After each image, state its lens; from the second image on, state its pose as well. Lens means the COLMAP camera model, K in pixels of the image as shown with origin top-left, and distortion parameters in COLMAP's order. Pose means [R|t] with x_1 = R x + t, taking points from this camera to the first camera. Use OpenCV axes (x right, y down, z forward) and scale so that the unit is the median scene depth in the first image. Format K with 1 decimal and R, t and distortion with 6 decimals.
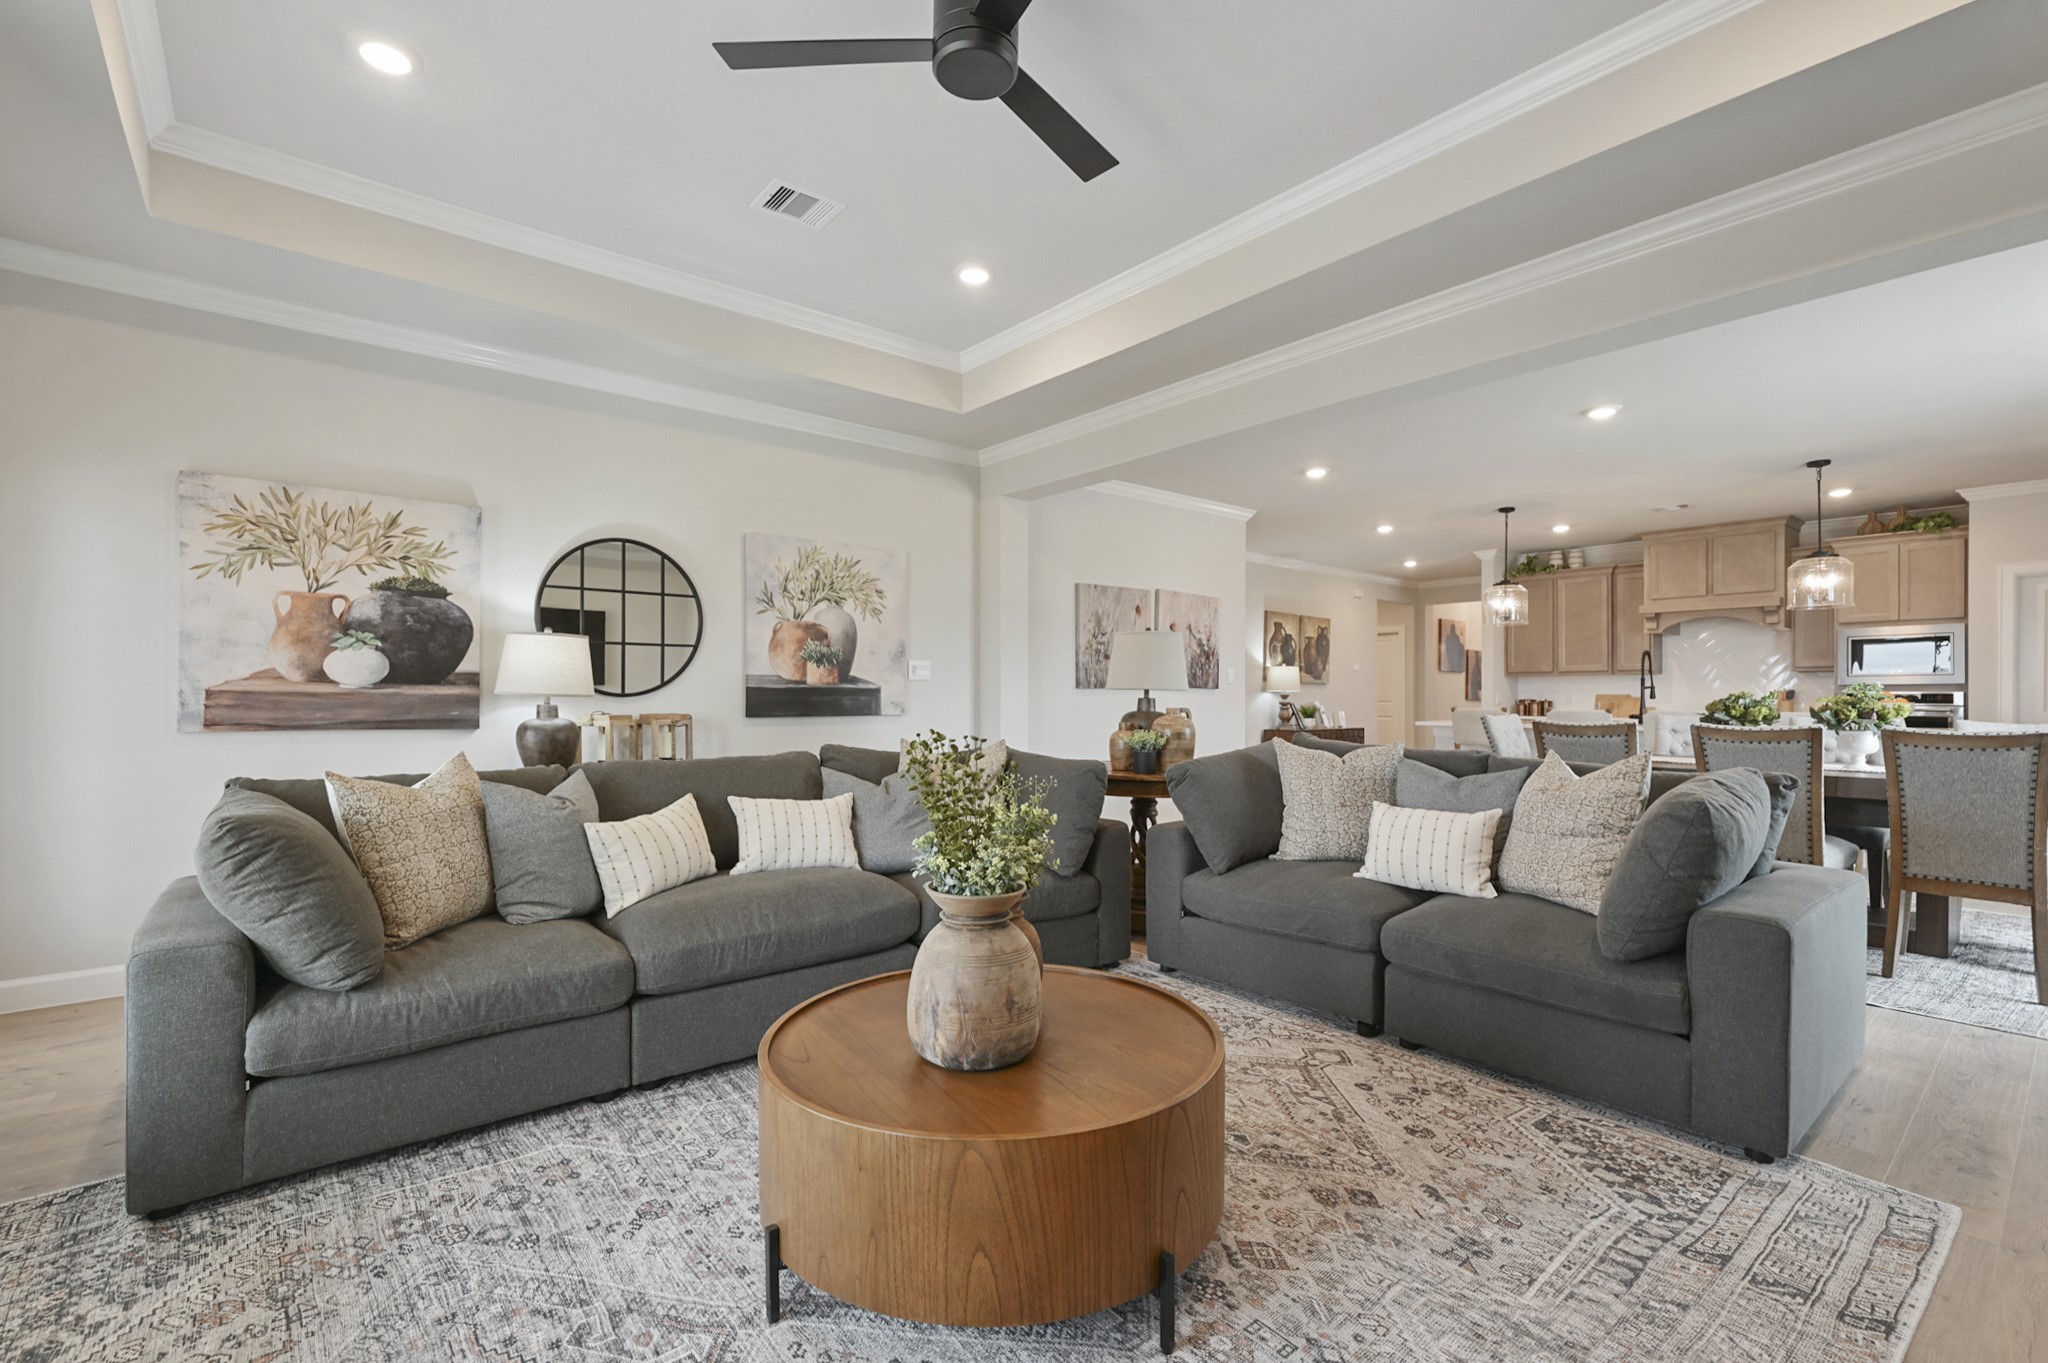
lens RADIAL K [[890.6, 0, 1020.6], [0, 890.6, 695.6], [0, 0, 1]] dist [-0.001059, -0.000466]
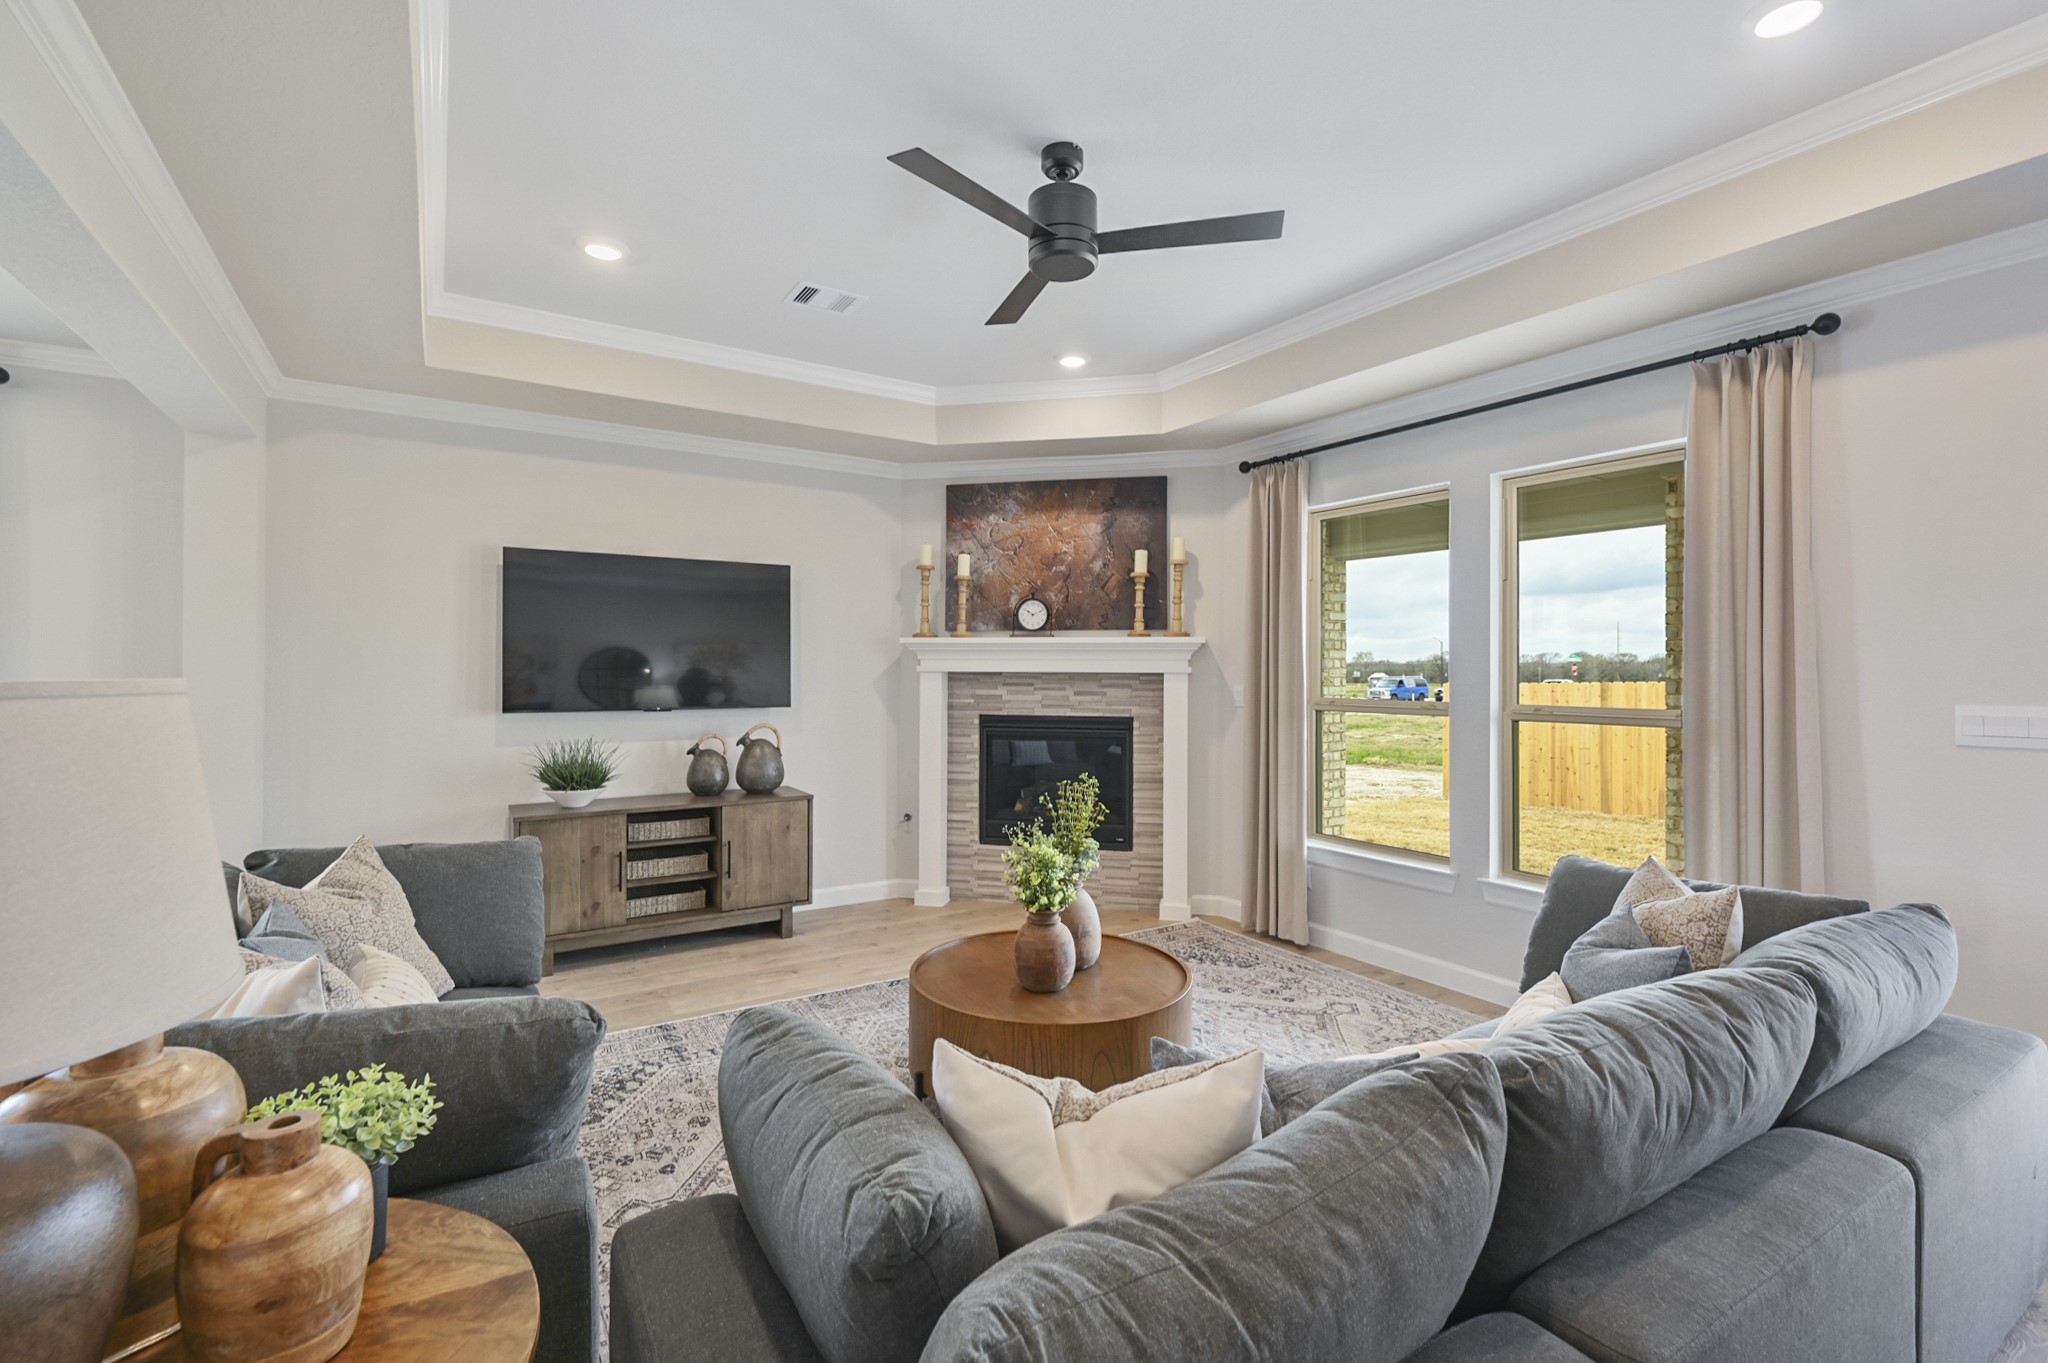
lens RADIAL K [[890.6, 0, 1031.3], [0, 890.6, 673.3], [0, 0, 1]] dist [-0.001059, -0.000466]
pose [[-0.994468, -0.005259, 0.104904, -0.083170], [-0.004989, 0.999984, 0.002827, -0.084150], [-0.104917, 0.002288, -0.994478, 1.294619]]
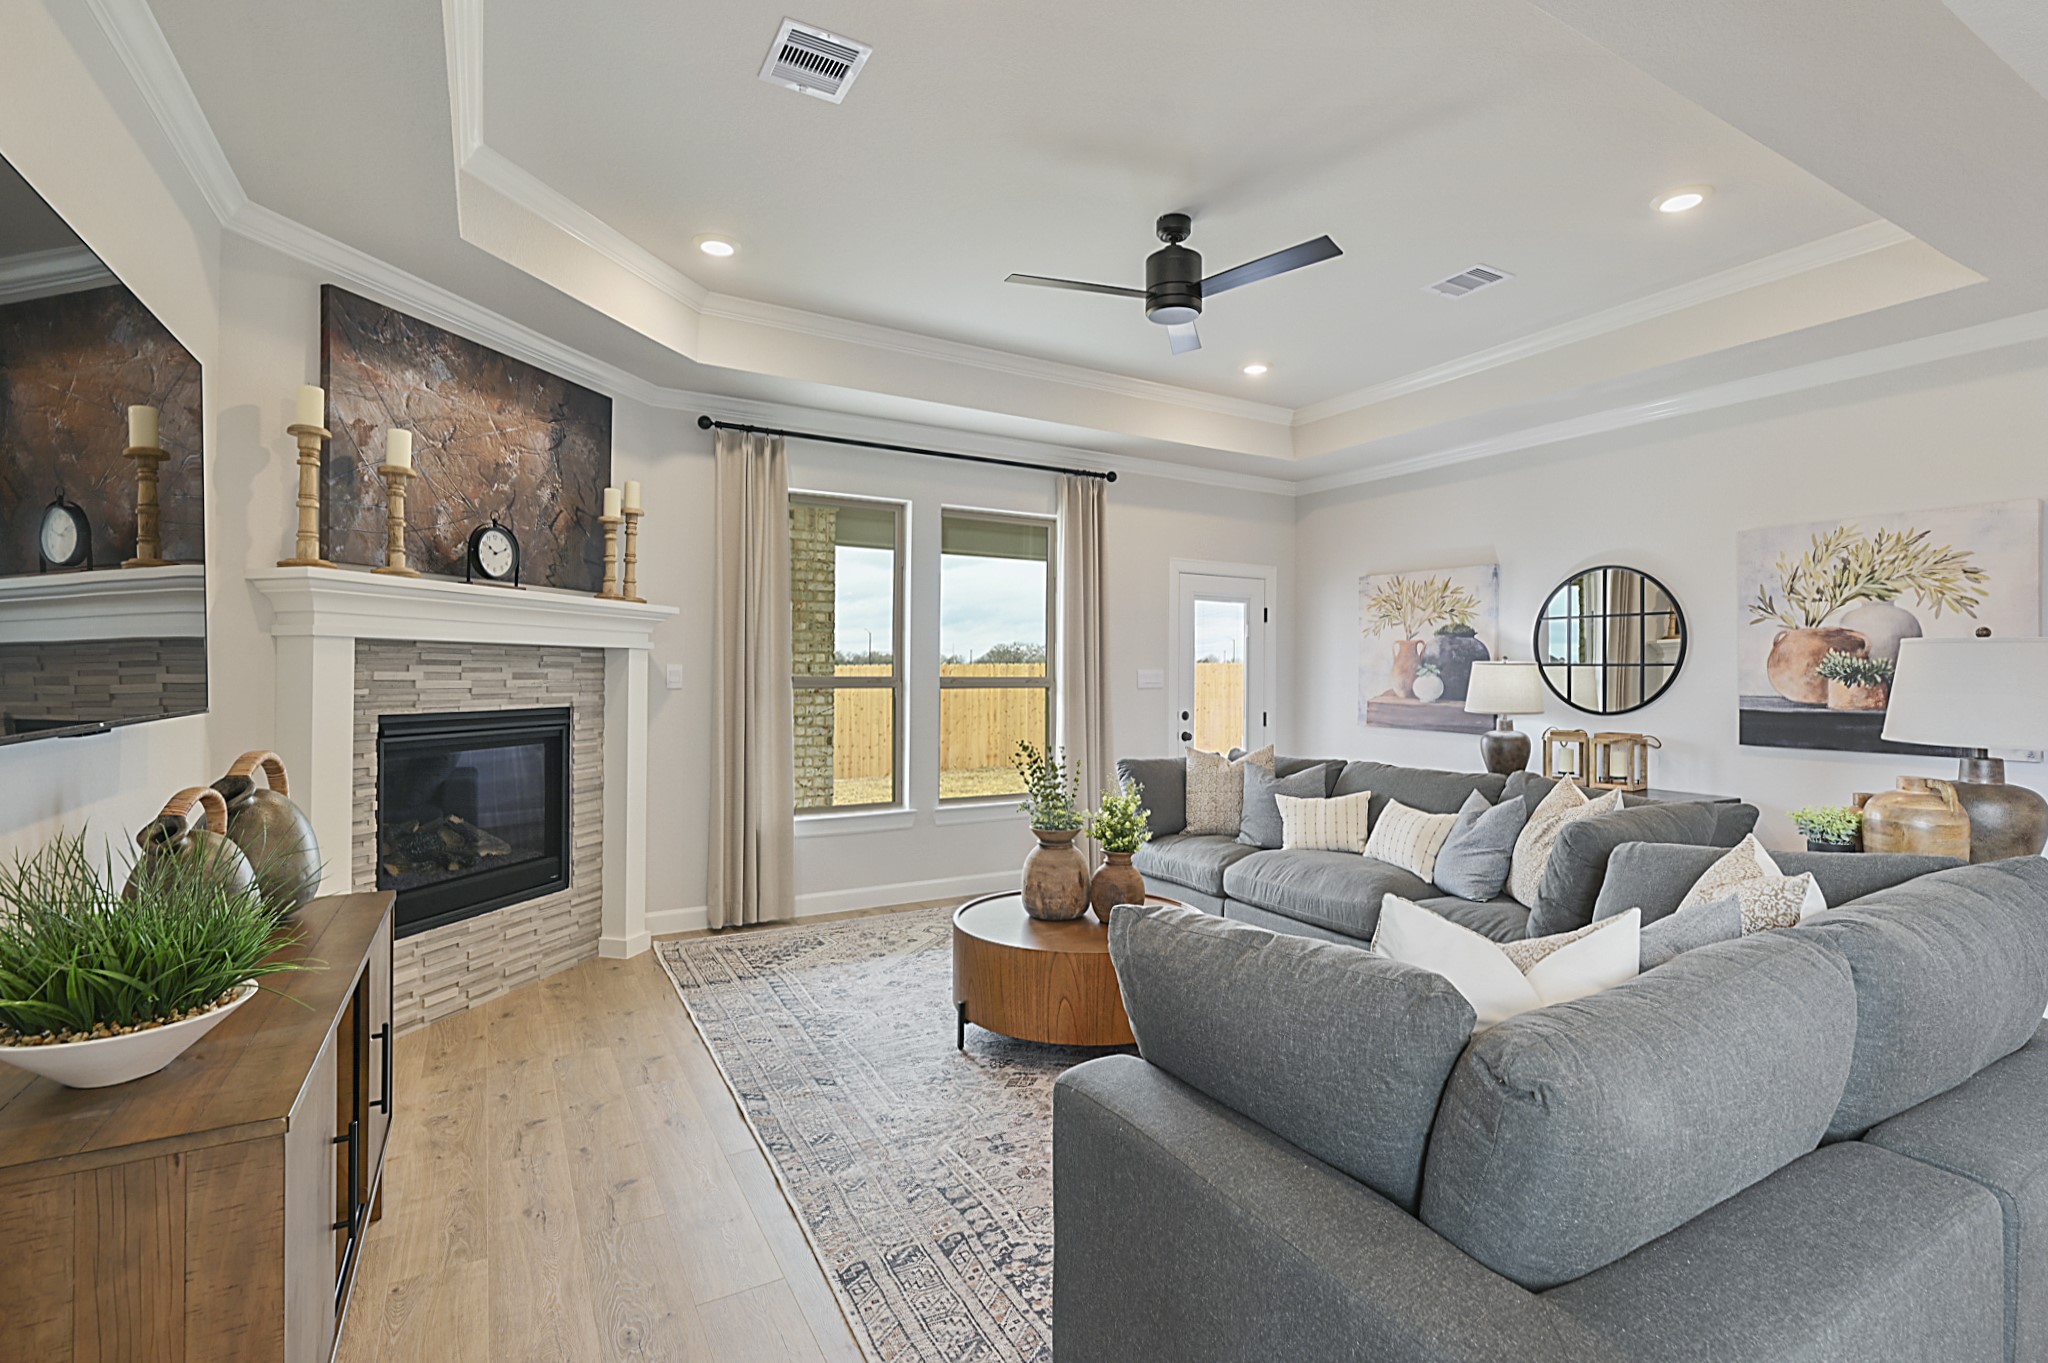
lens RADIAL K [[949.0, 0, 1033.8], [0, 949.0, 675.2], [0, 0, 1]] dist [-0.000400, 0.000197]
pose [[-0.163431, 0.001737, -0.986553, 0.910815], [-0.004022, 0.999989, 0.002427, -0.053987], [0.986546, 0.004365, -0.163423, 0.600596]]
